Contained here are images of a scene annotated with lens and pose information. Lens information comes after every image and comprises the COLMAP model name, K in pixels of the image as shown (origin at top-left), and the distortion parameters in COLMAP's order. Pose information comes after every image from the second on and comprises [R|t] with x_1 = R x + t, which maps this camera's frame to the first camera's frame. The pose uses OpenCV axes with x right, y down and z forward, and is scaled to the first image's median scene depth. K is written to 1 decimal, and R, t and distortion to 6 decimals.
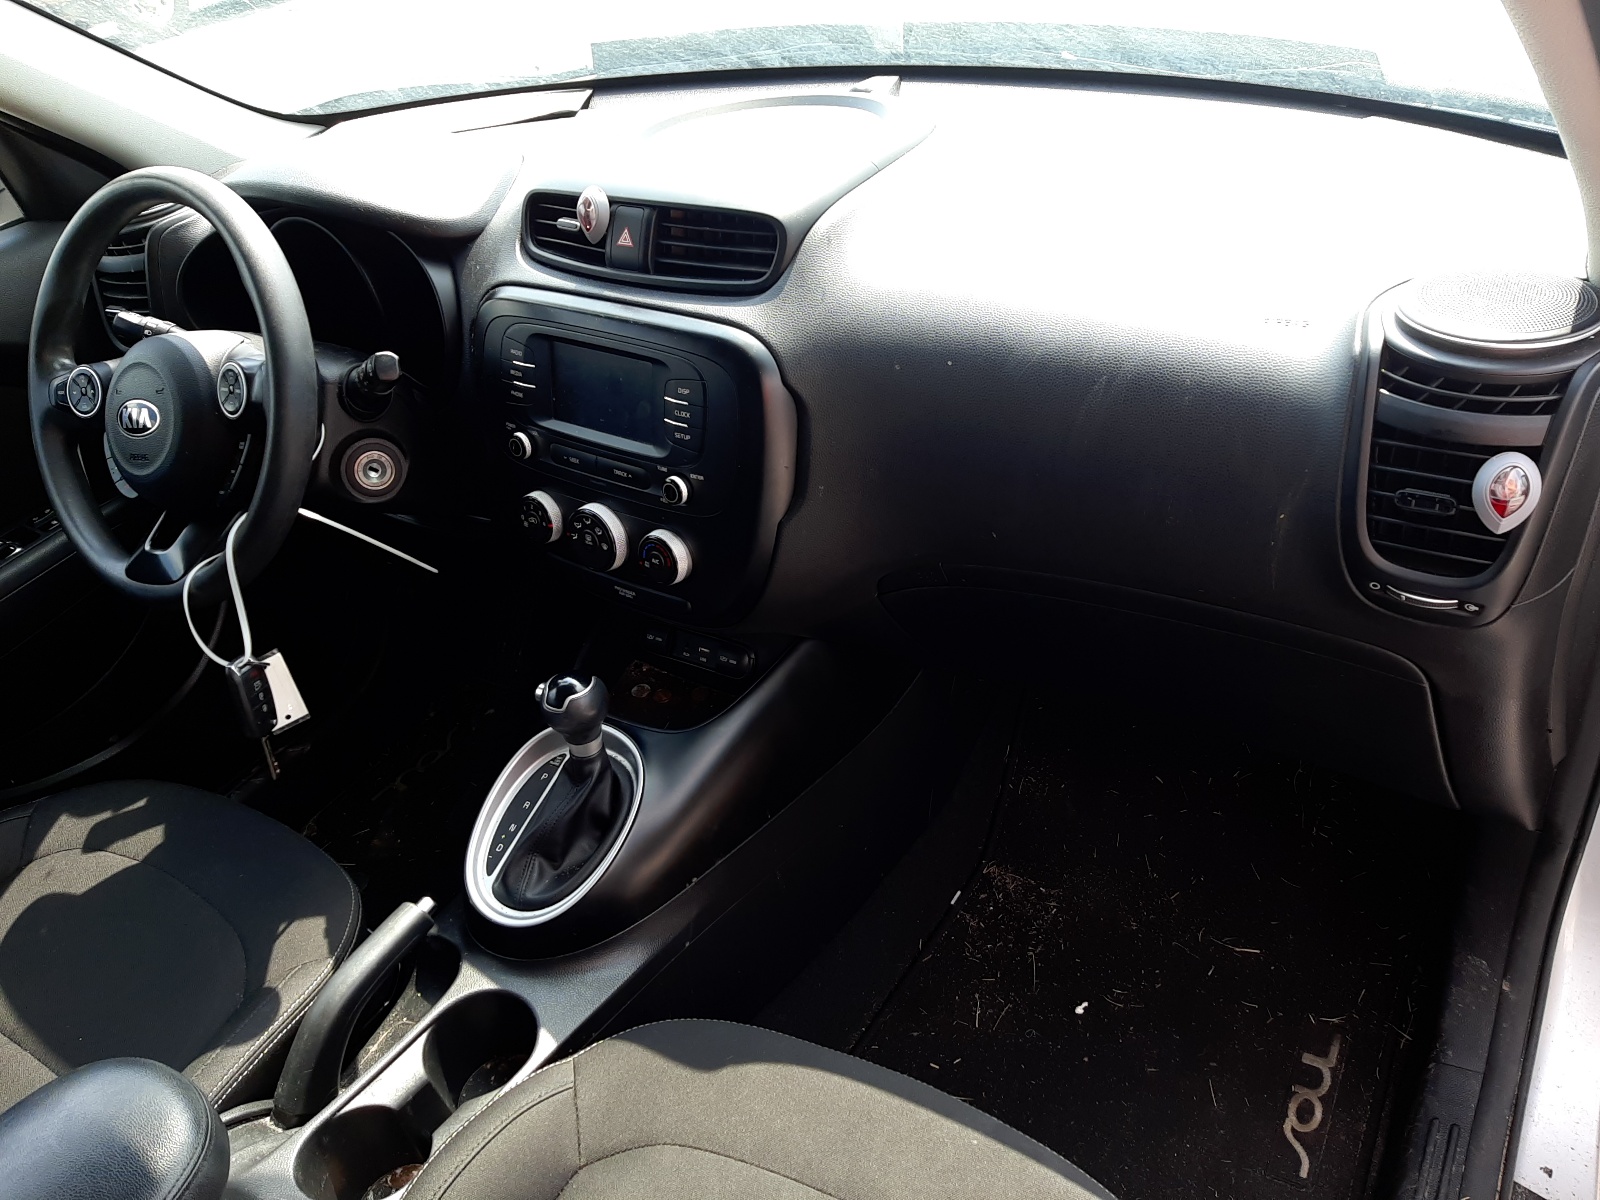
lens RADIAL K [[1258.3, 0, 797.5], [0, 1258.3, 566.3], [0, 0, 1]] dist [0.068821, -0.133141]
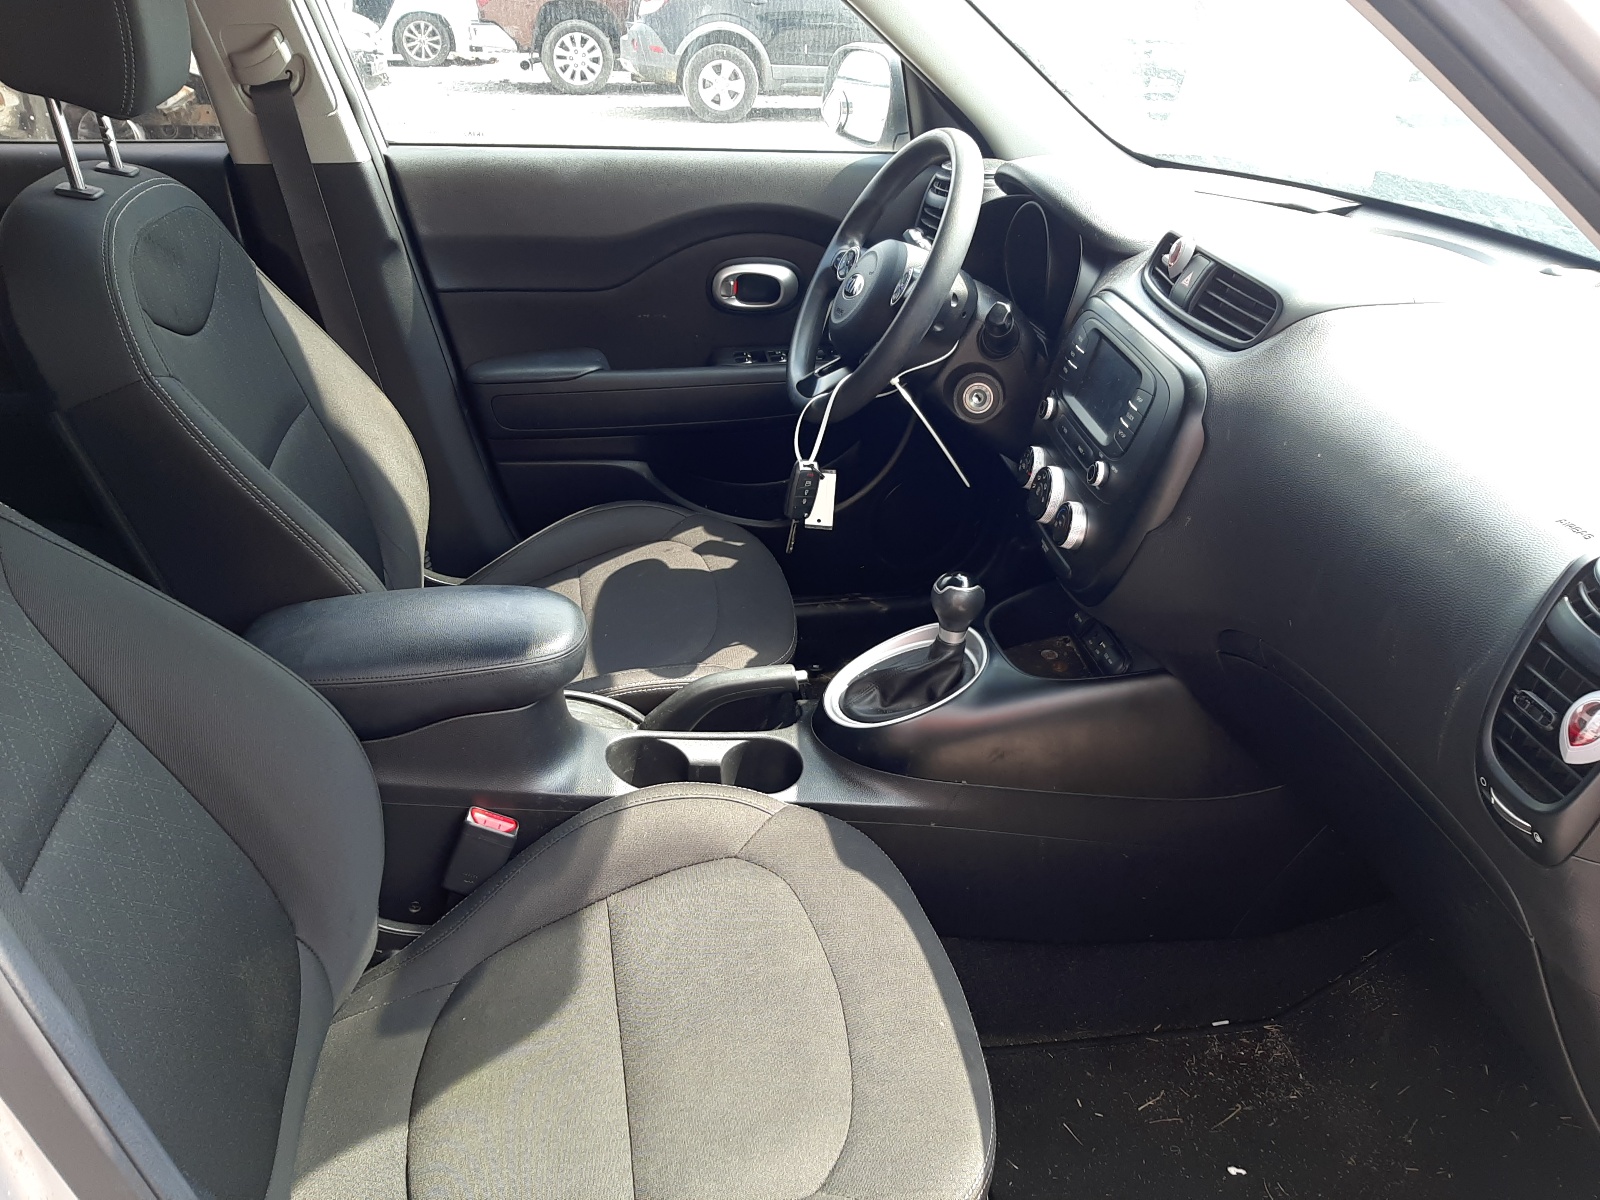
lens RADIAL K [[1258.3, 0, 797.5], [0, 1258.3, 566.3], [0, 0, 1]] dist [0.068821, -0.133141]
pose [[0.653964, 0.473466, -0.590051, 0.429697], [-0.518554, 0.848439, 0.106078, 0.031679], [0.550847, 0.236602, 0.800367, -0.087951]]
